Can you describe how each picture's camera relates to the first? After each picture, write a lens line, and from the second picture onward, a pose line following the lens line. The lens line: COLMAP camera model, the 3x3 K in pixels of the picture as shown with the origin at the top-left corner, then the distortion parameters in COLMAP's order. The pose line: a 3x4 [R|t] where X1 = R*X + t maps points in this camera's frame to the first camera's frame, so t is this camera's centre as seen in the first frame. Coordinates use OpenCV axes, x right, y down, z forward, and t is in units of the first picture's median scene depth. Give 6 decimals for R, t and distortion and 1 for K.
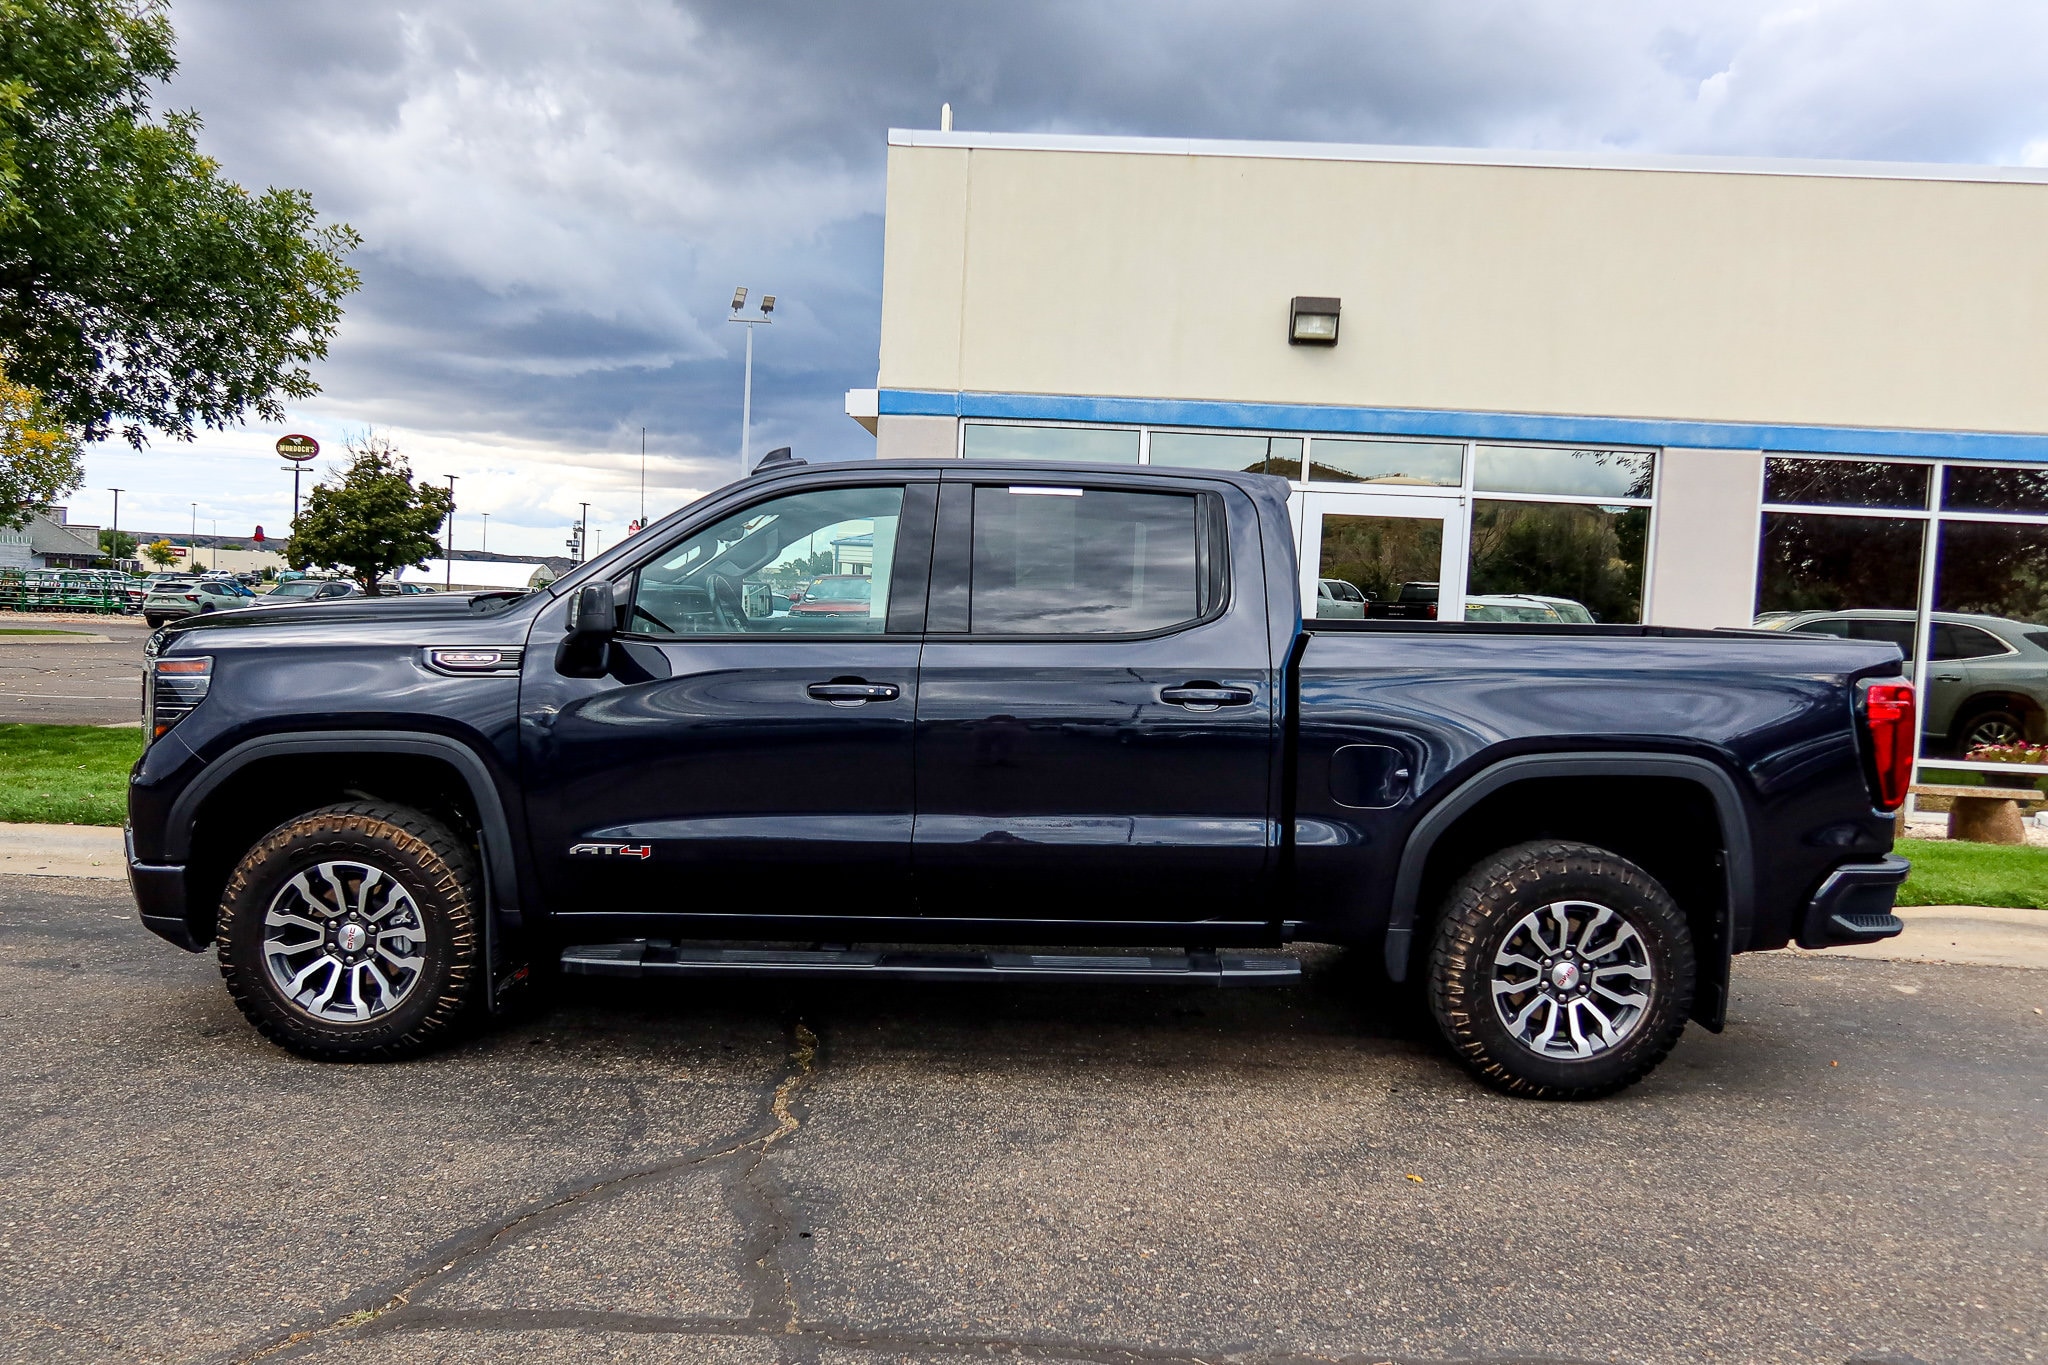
lens RADIAL K [[1568.8, 0, 993.0], [0, 1568.8, 676.9], [0, 0, 1]] dist [-0.018952, 0.010307]
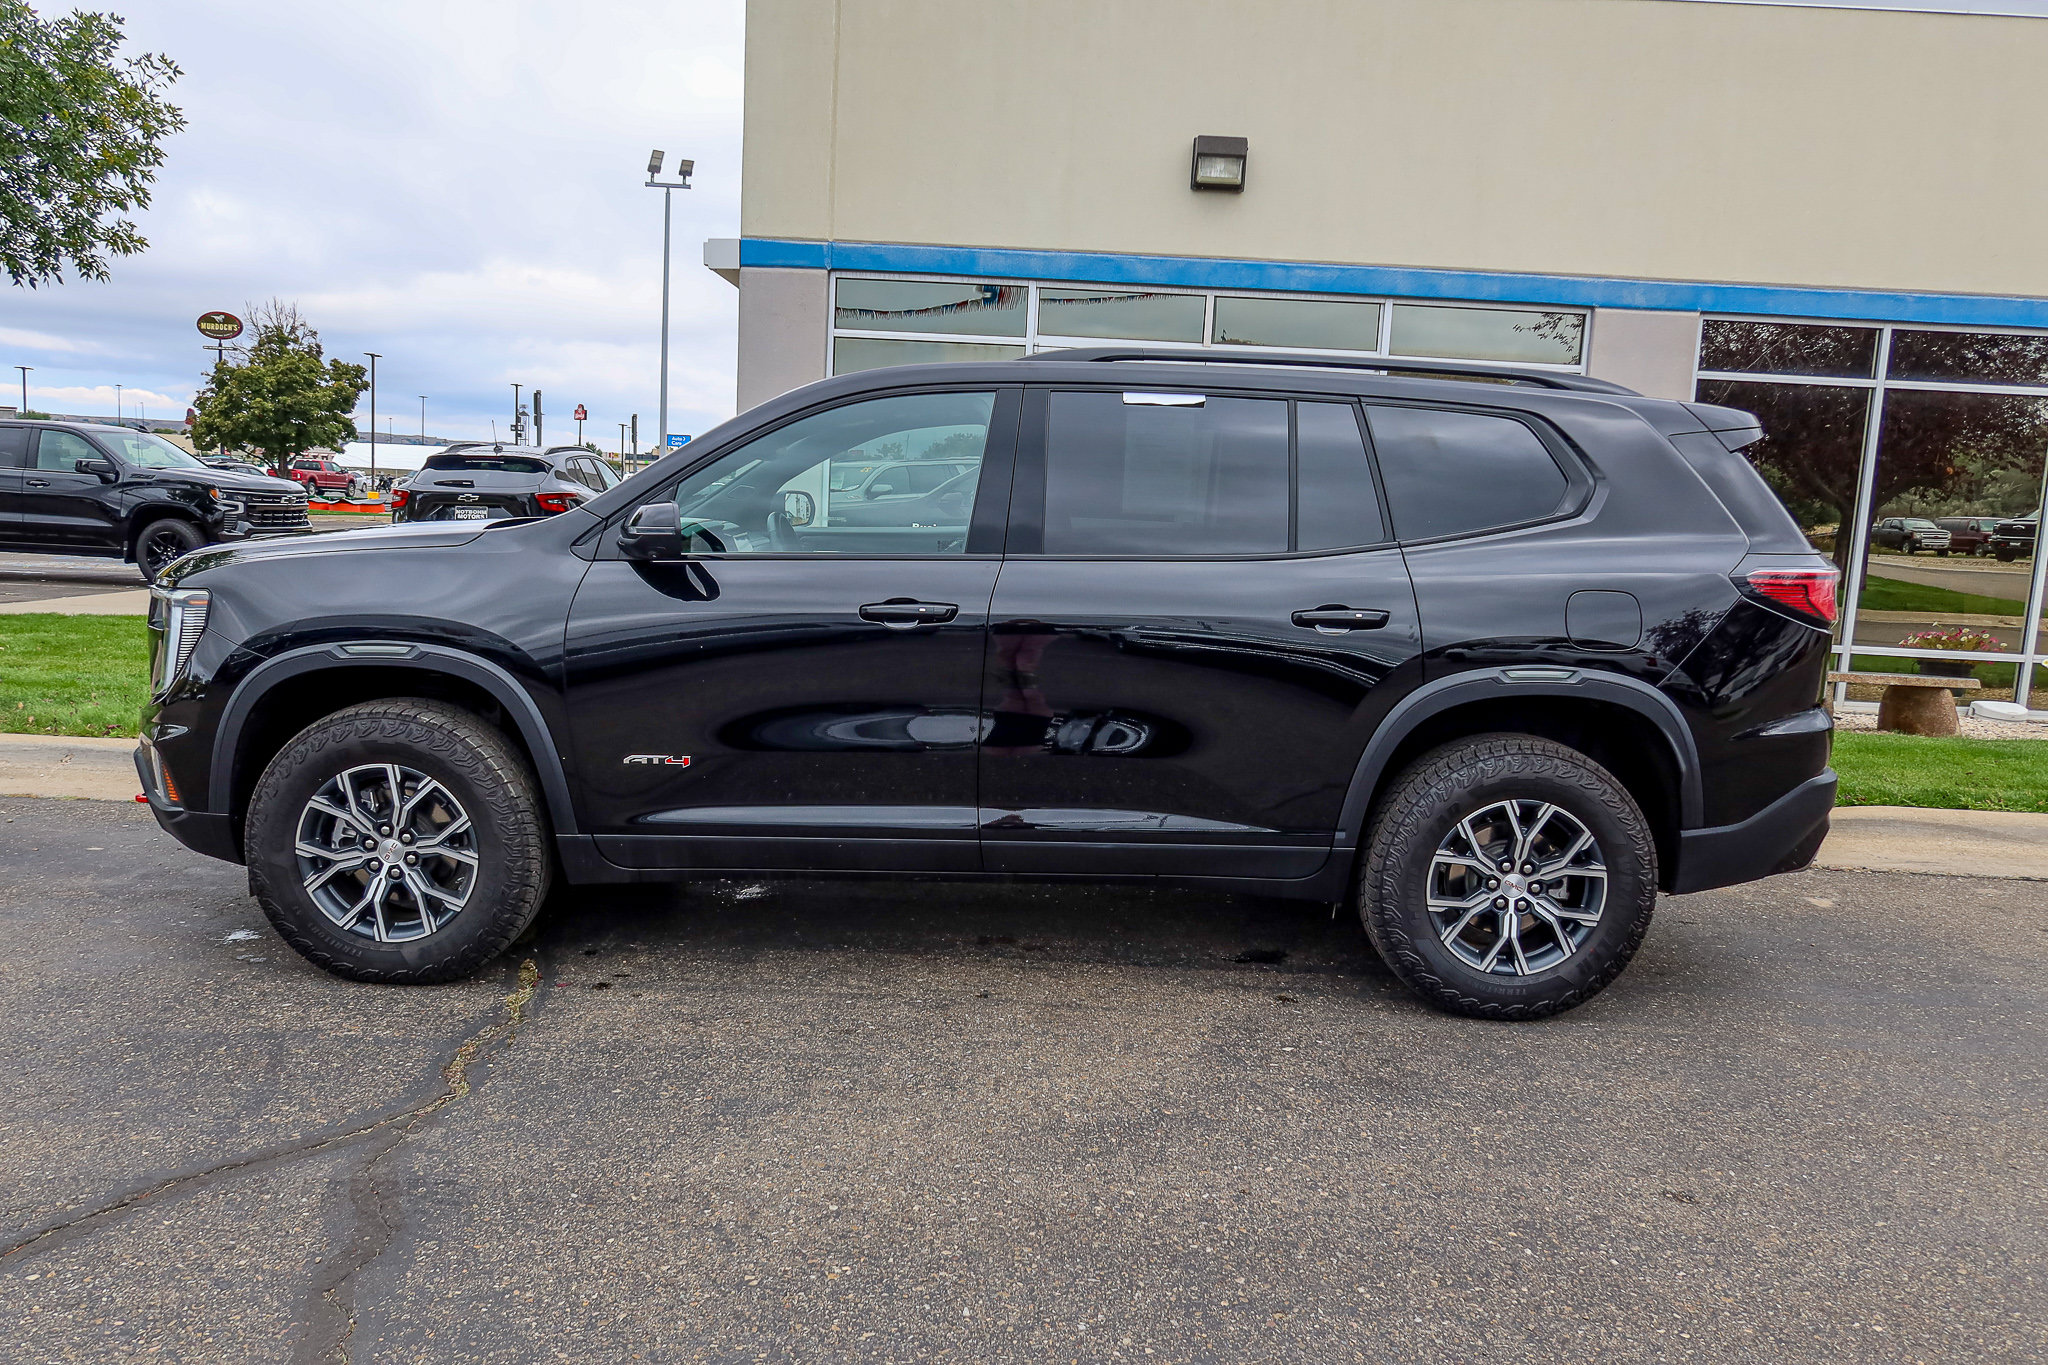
lens RADIAL K [[1568.8, 0, 998.5], [0, 1568.8, 697.8], [0, 0, 1]] dist [-0.018952, 0.010307]
pose [[0.999484, -0.002190, 0.032050, 0.049608], [-0.000526, 0.996425, 0.084485, 0.004773], [-0.032121, -0.084459, 0.995909, 0.077225]]
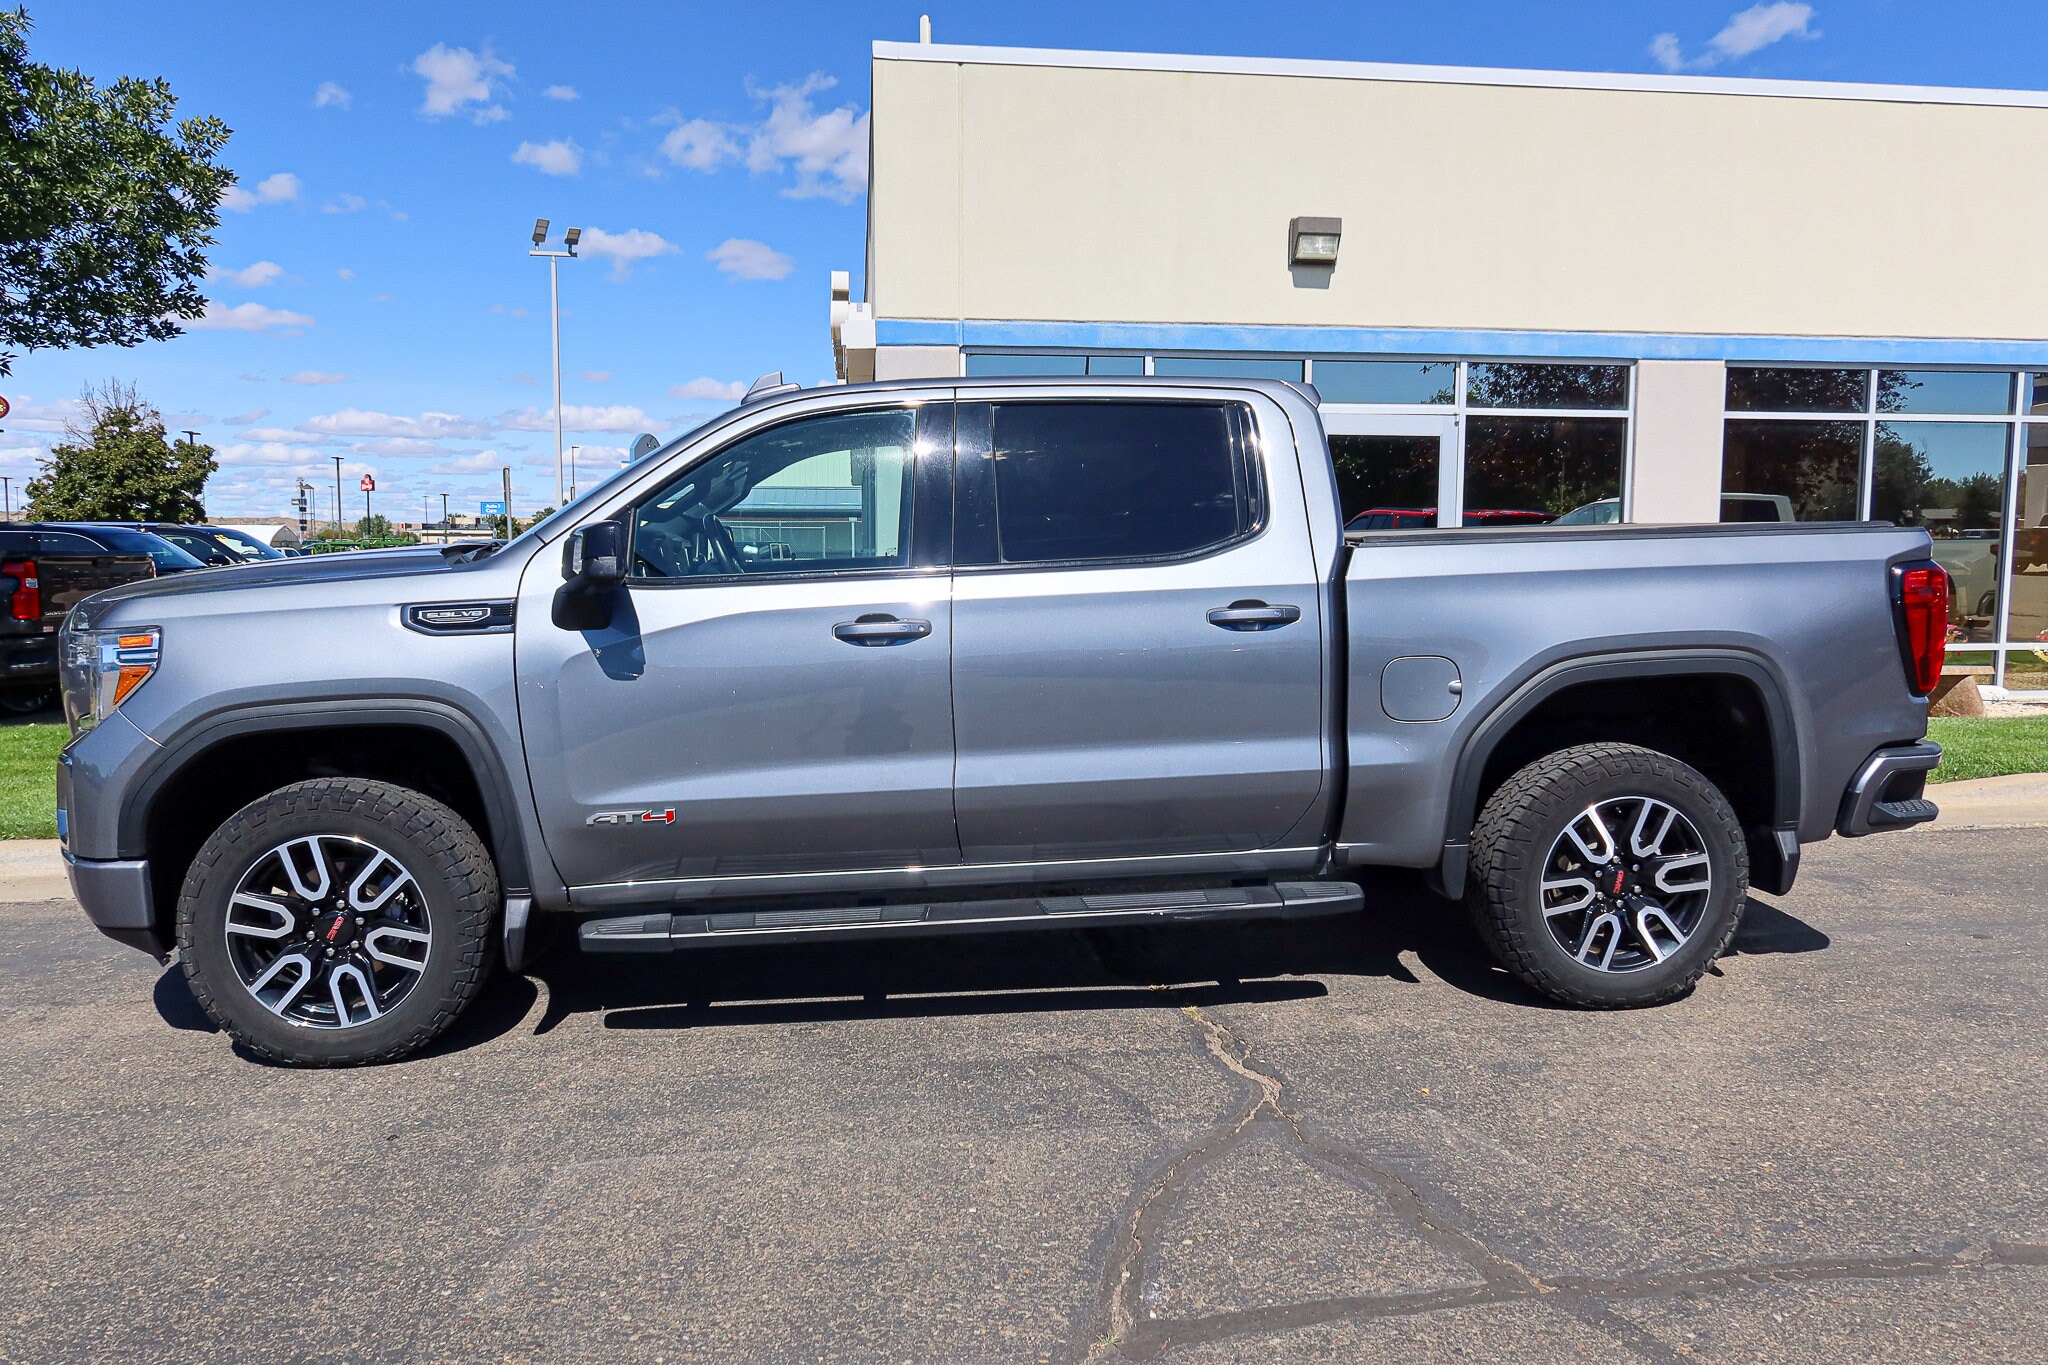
lens RADIAL K [[1568.8, 0, 1054.4], [0, 1568.8, 687.5], [0, 0, 1]] dist [-0.018952, 0.010307]
pose [[0.981416, -0.062855, 0.181309, -0.163983], [0.054085, 0.997133, 0.052916, -0.004900], [-0.184115, -0.042127, 0.982002, 0.037272]]
